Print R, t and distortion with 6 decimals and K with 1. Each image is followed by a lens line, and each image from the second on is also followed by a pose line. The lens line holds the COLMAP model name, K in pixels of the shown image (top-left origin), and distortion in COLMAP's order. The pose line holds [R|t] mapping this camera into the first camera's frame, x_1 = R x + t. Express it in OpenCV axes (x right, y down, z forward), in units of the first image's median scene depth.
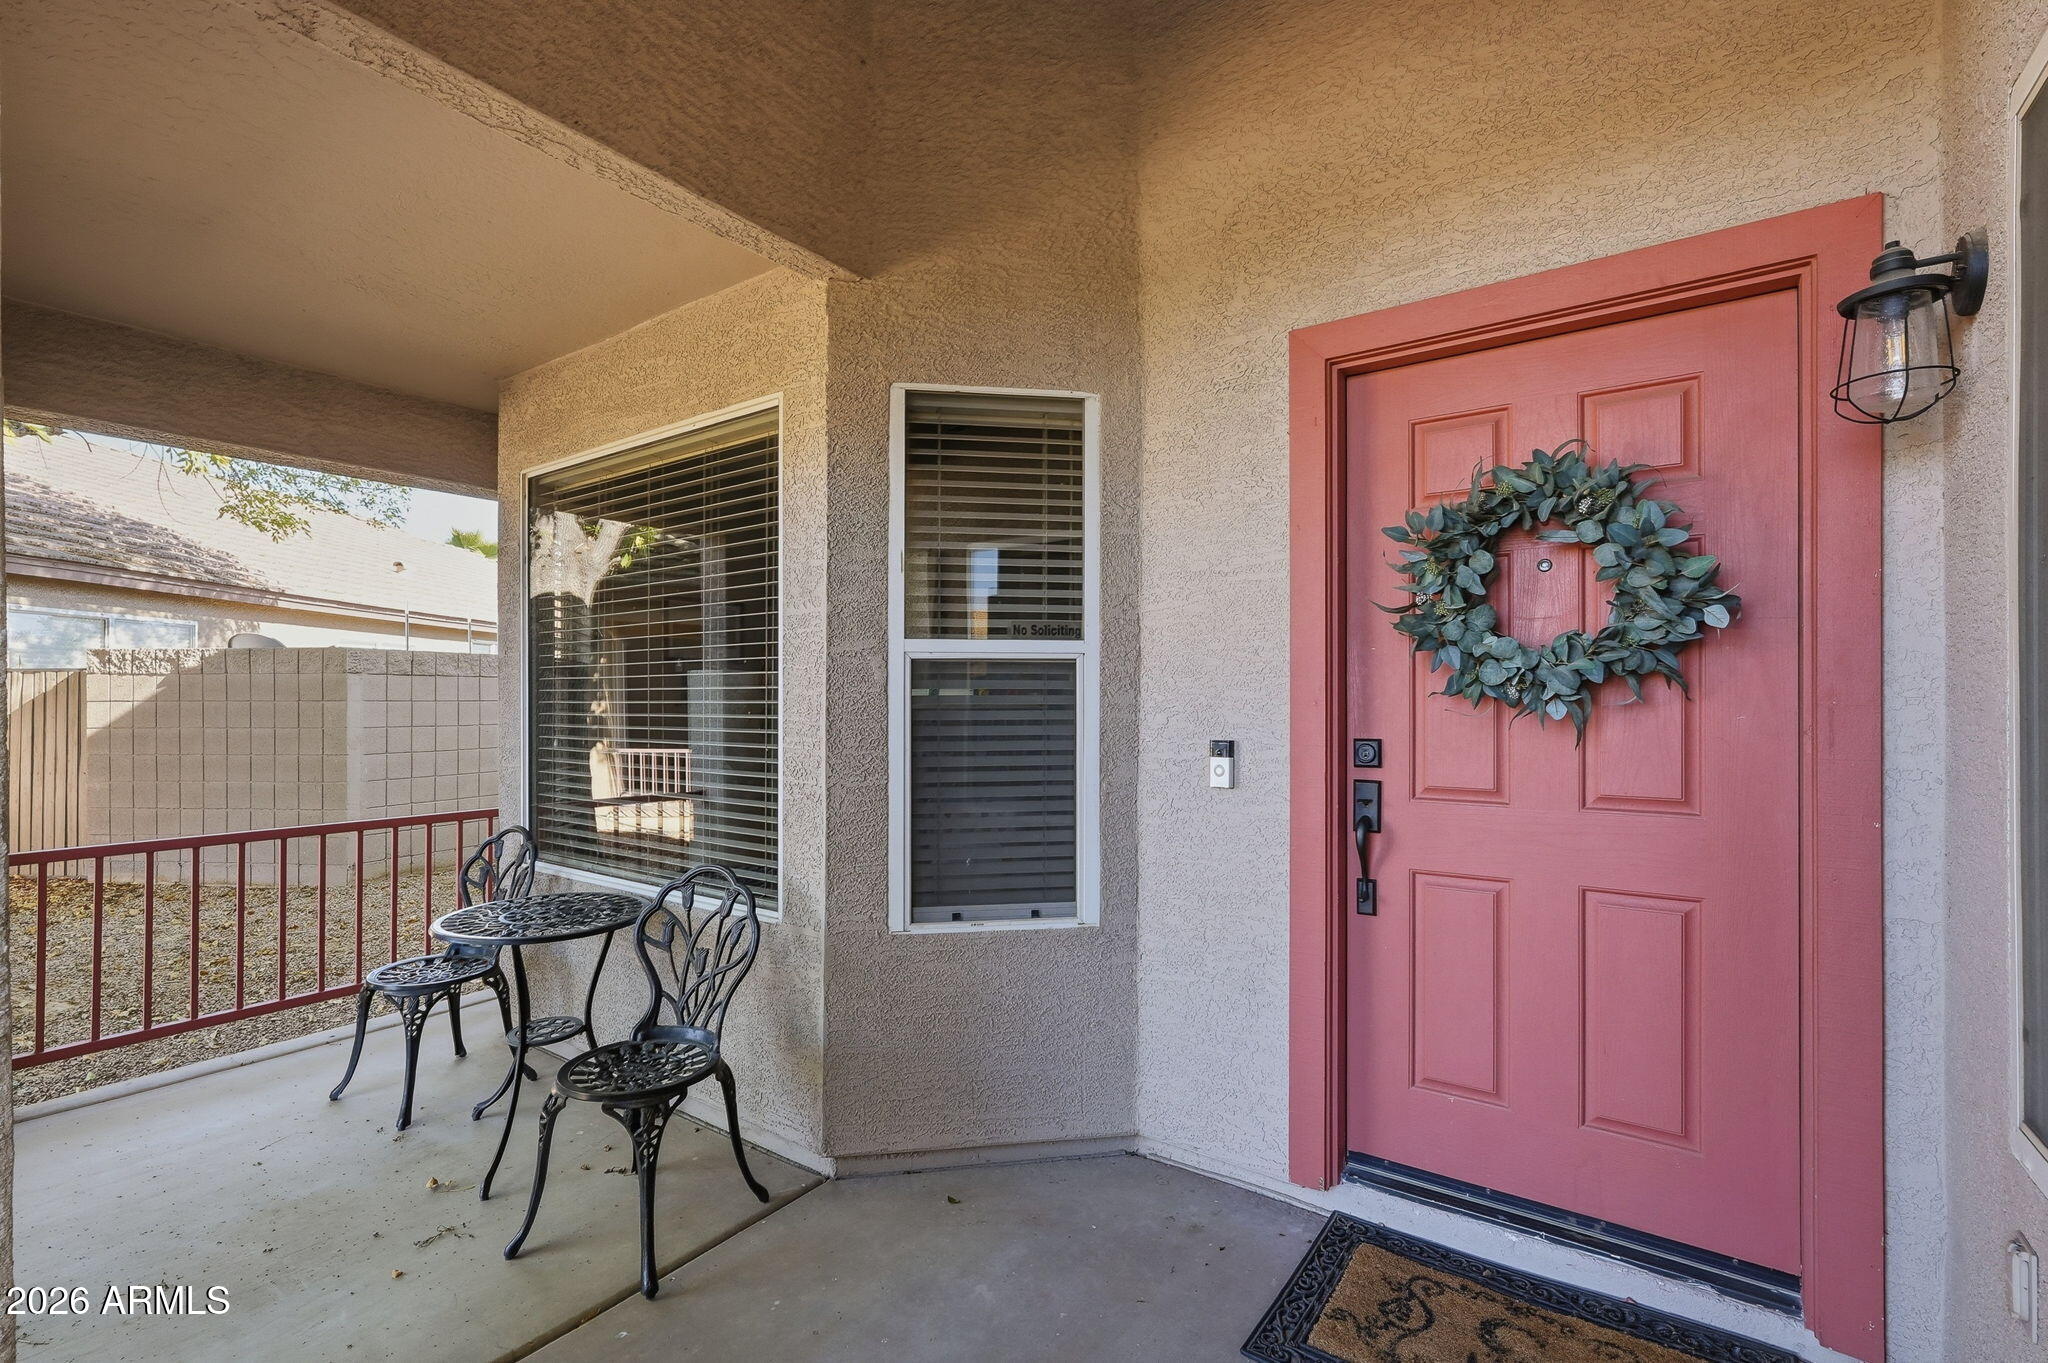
lens RADIAL K [[974.4, 0, 1021.4], [0, 974.4, 689.5], [0, 0, 1]] dist [-0.012030, 0.013685]
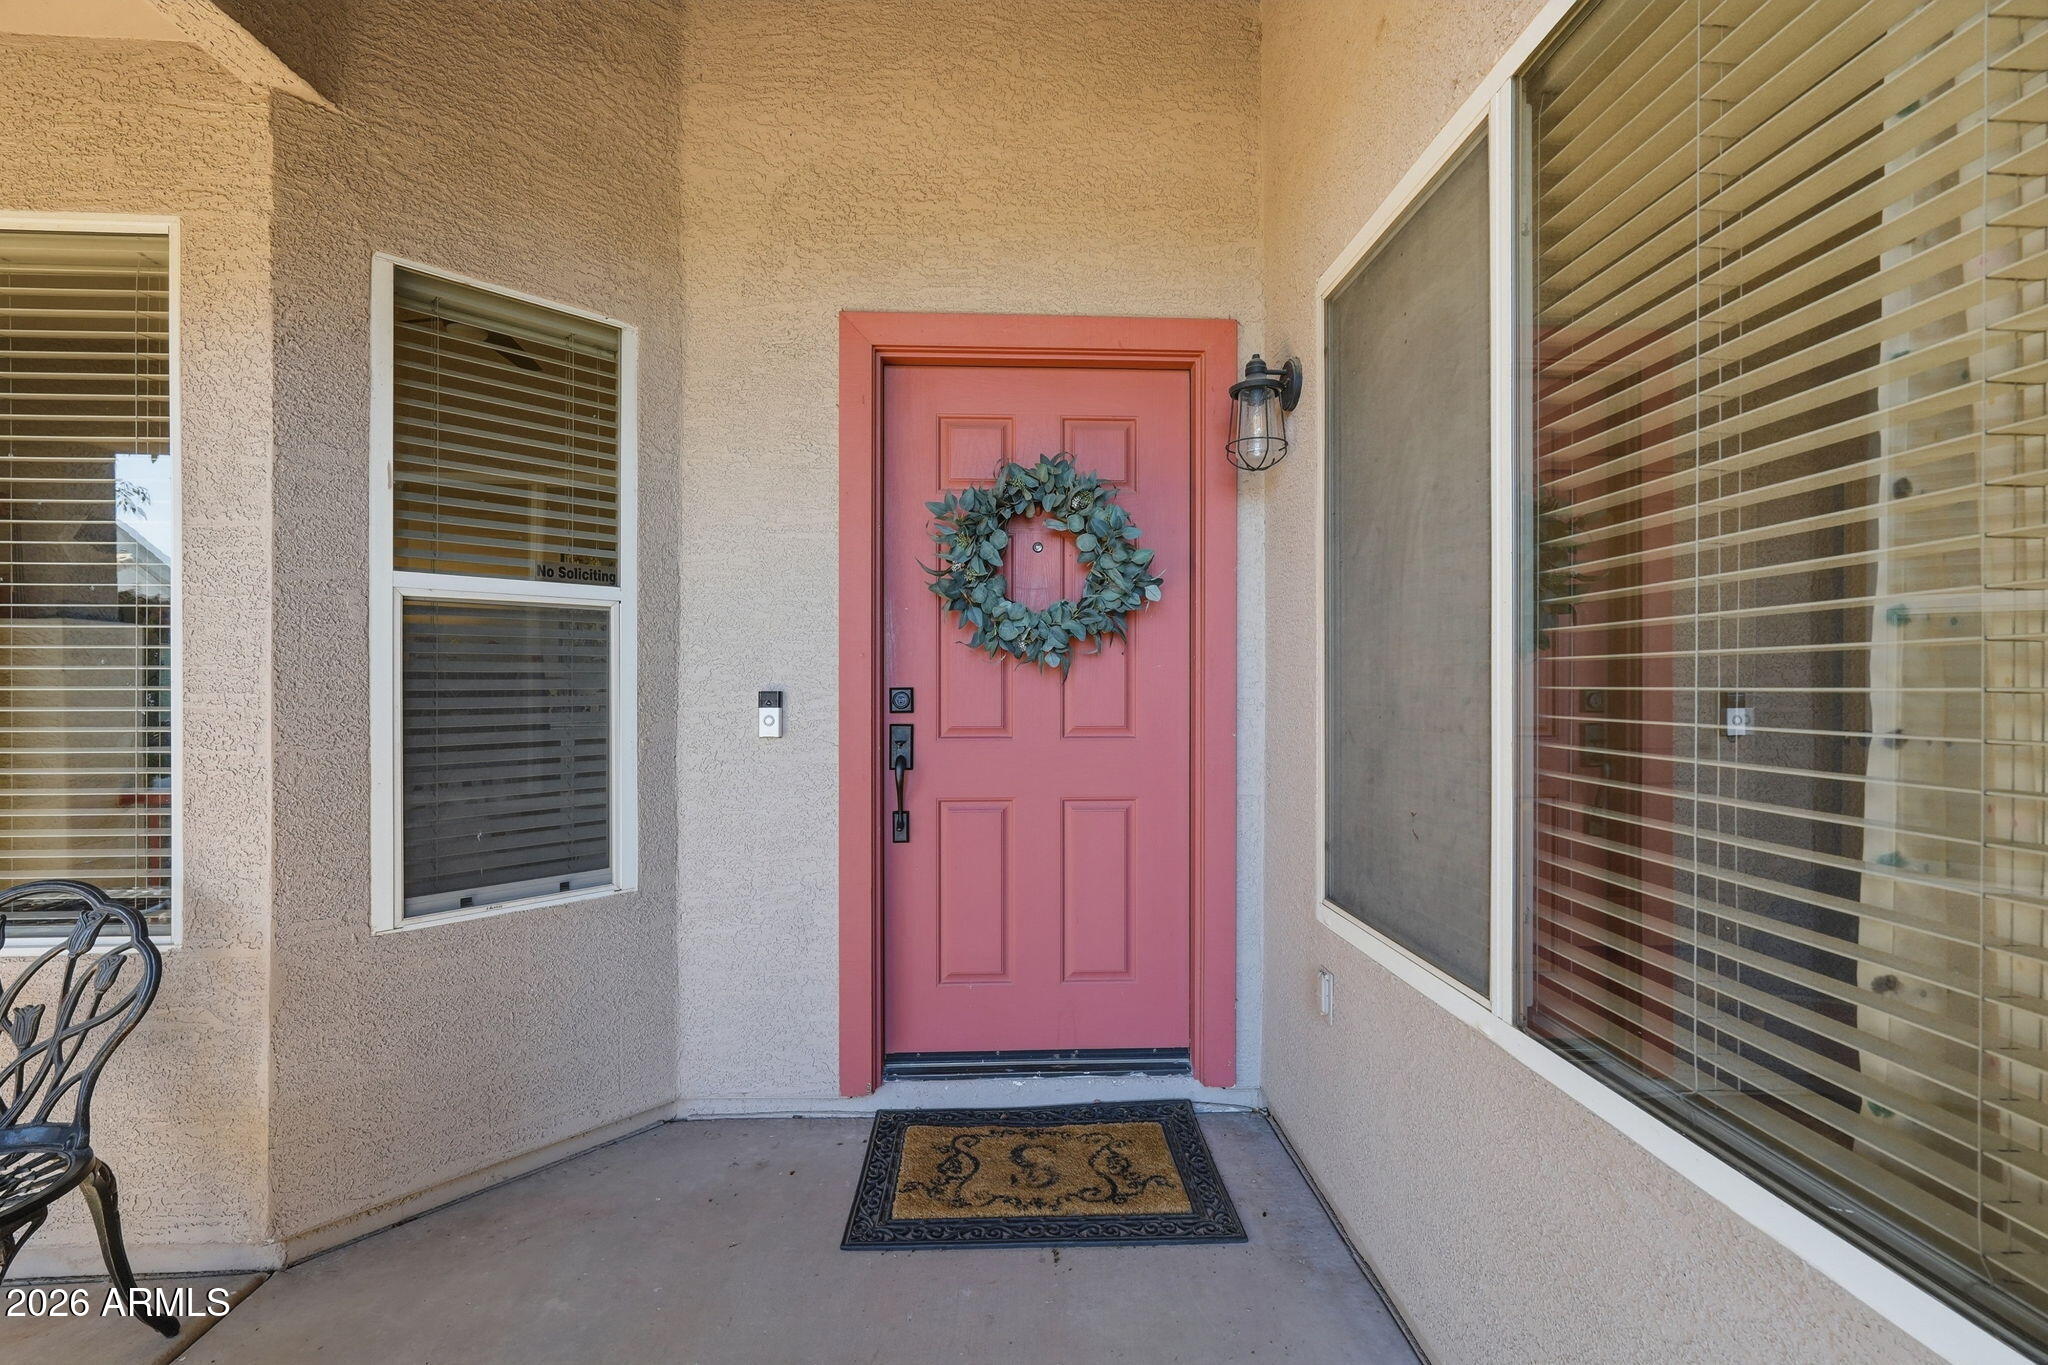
lens RADIAL K [[974.4, 0, 1021.4], [0, 974.4, 690.5], [0, 0, 1]] dist [-0.012030, 0.013685]
pose [[0.760341, -0.002489, 0.649520, -0.279033], [-0.001782, 0.999981, 0.005918, 0.047329], [-0.649522, -0.005657, 0.760322, 0.044564]]
